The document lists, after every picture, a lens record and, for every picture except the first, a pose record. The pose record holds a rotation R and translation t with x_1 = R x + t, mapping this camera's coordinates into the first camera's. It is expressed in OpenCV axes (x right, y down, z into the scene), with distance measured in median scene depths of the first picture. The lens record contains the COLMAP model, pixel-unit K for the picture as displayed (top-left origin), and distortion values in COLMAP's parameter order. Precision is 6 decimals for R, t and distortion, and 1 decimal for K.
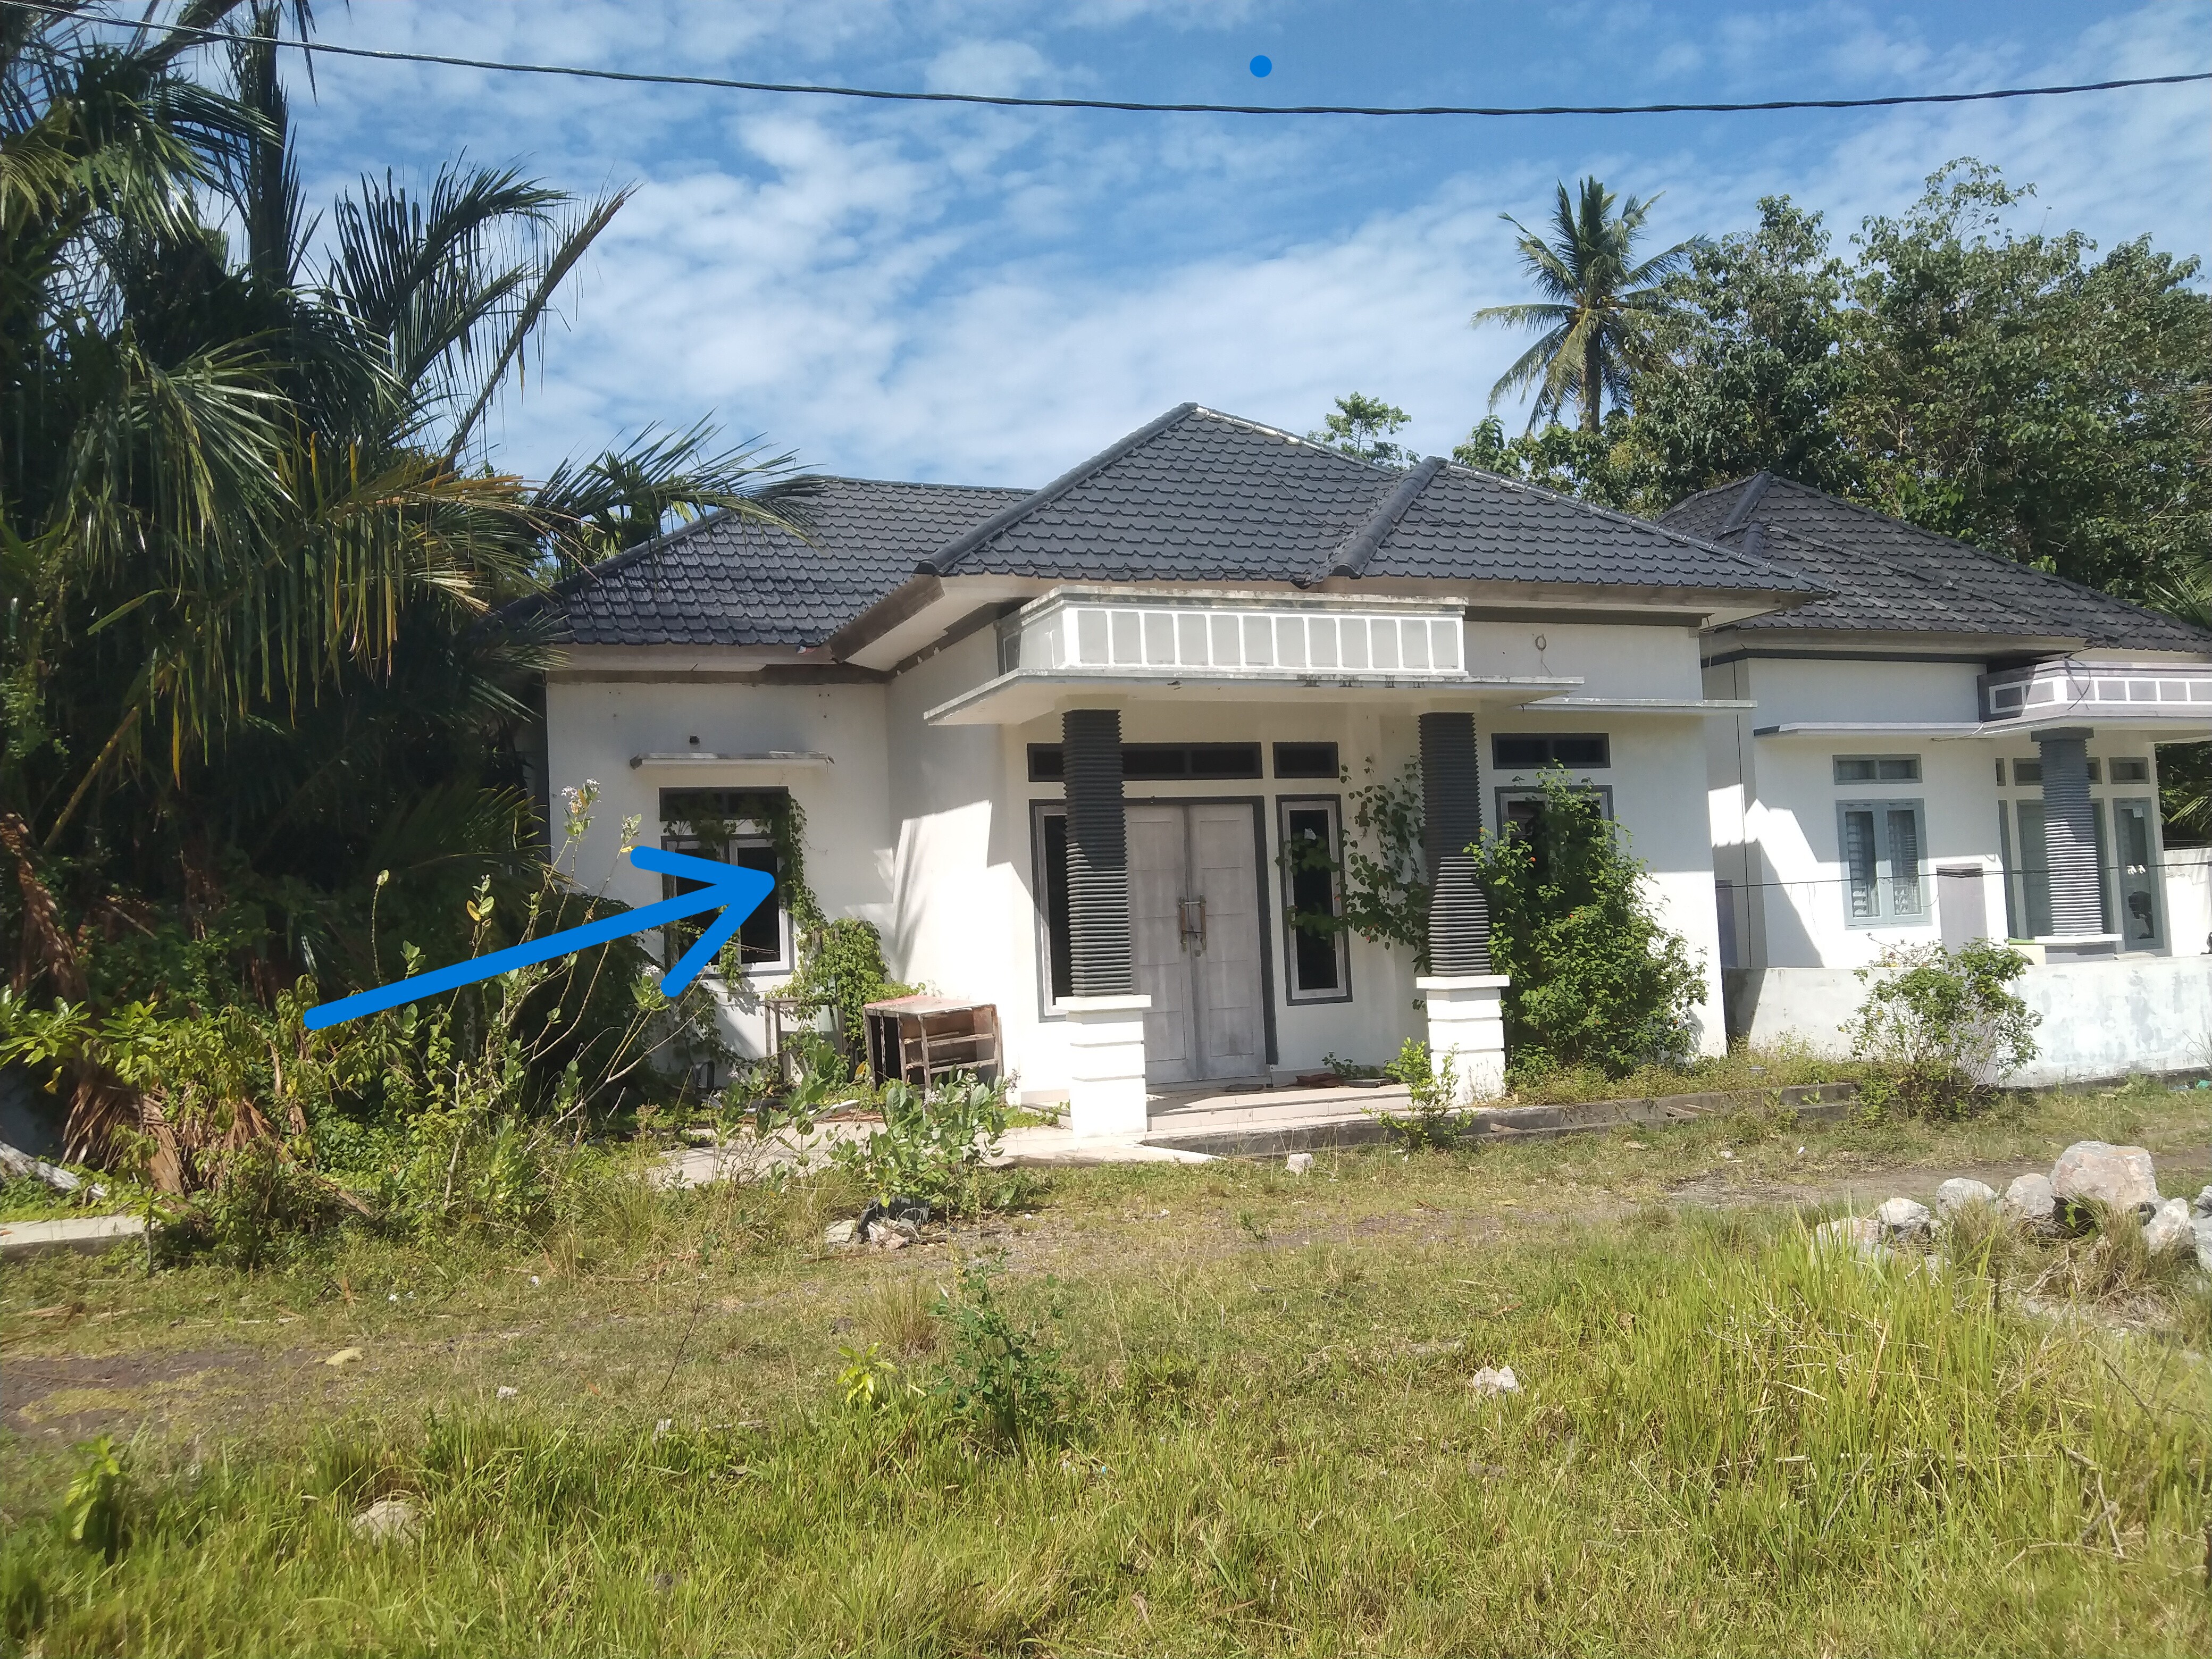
lens RADIAL K [[1833.3, 0, 1106.0], [0, 1833.3, 829.5], [0, 0, 1]] dist [0.034636, -0.003861]
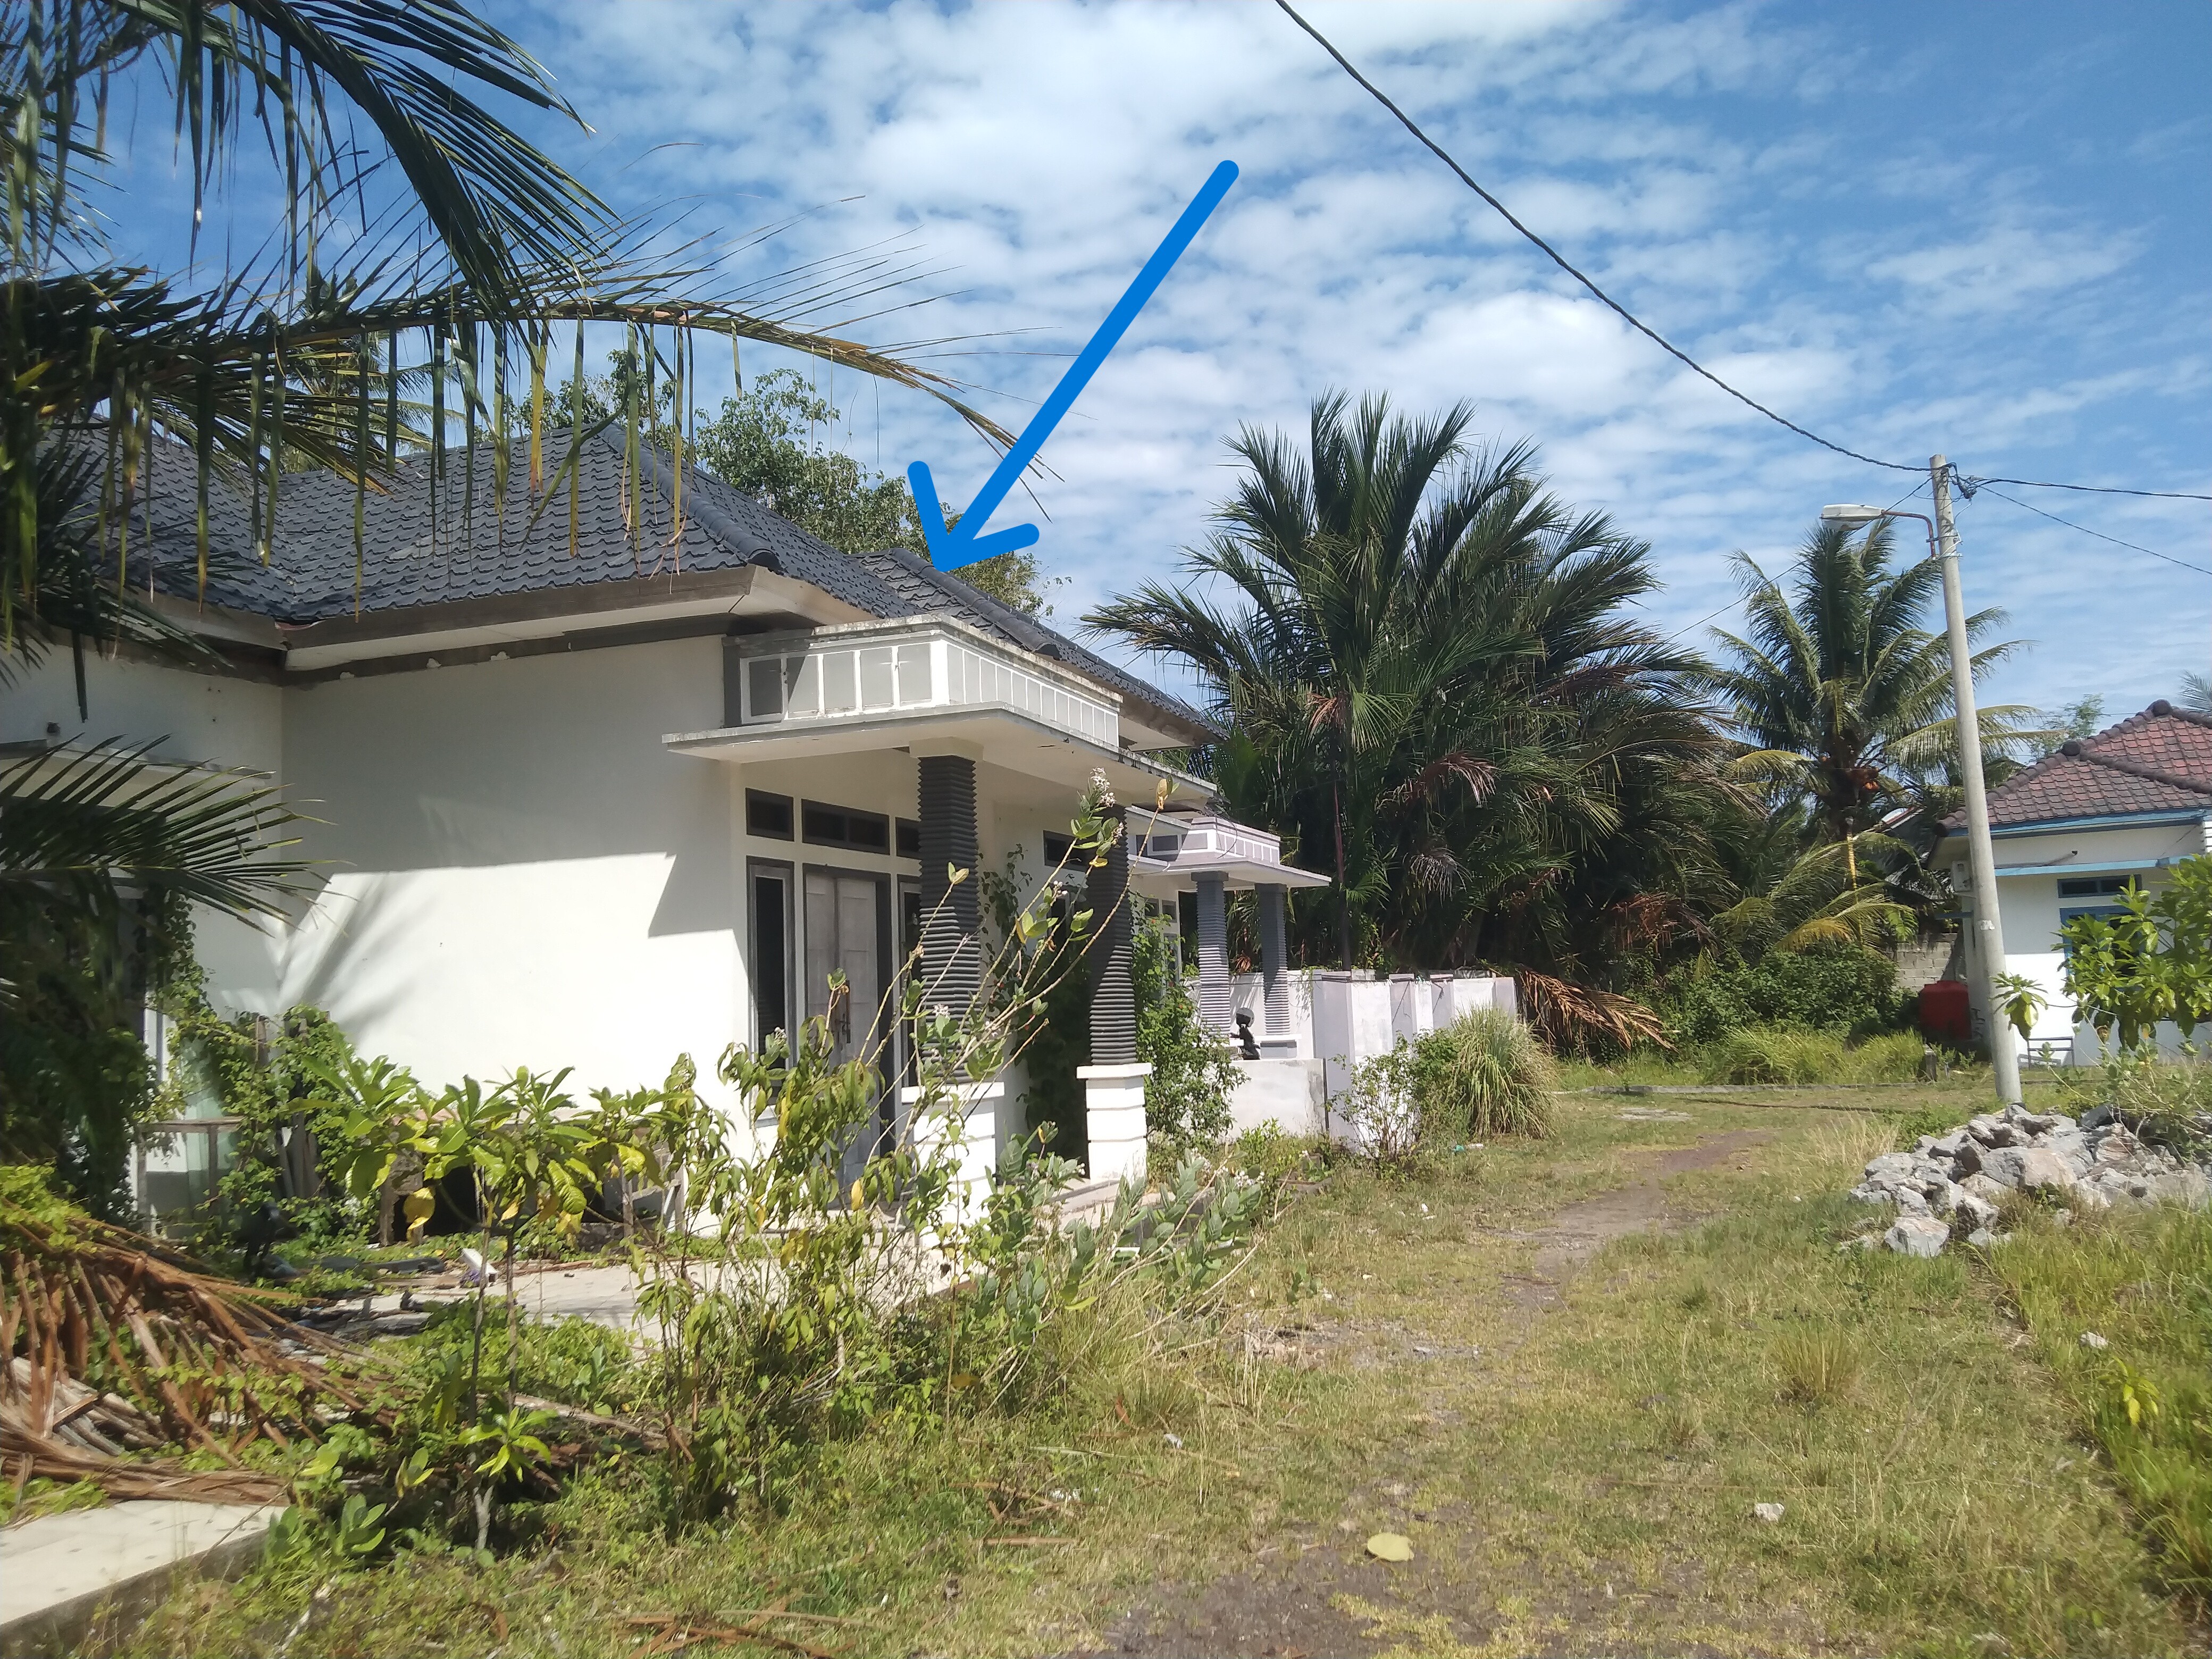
lens RADIAL K [[1755.0, 0, 1106.0], [0, 1755.0, 829.5], [0, 0, 1]] dist [0.036740, -0.000444]
pose [[0.665850, 0.093374, 0.740219, -0.503629], [-0.030683, 0.994725, -0.097878, 0.043057], [-0.745454, 0.042459, 0.665203, 0.333576]]
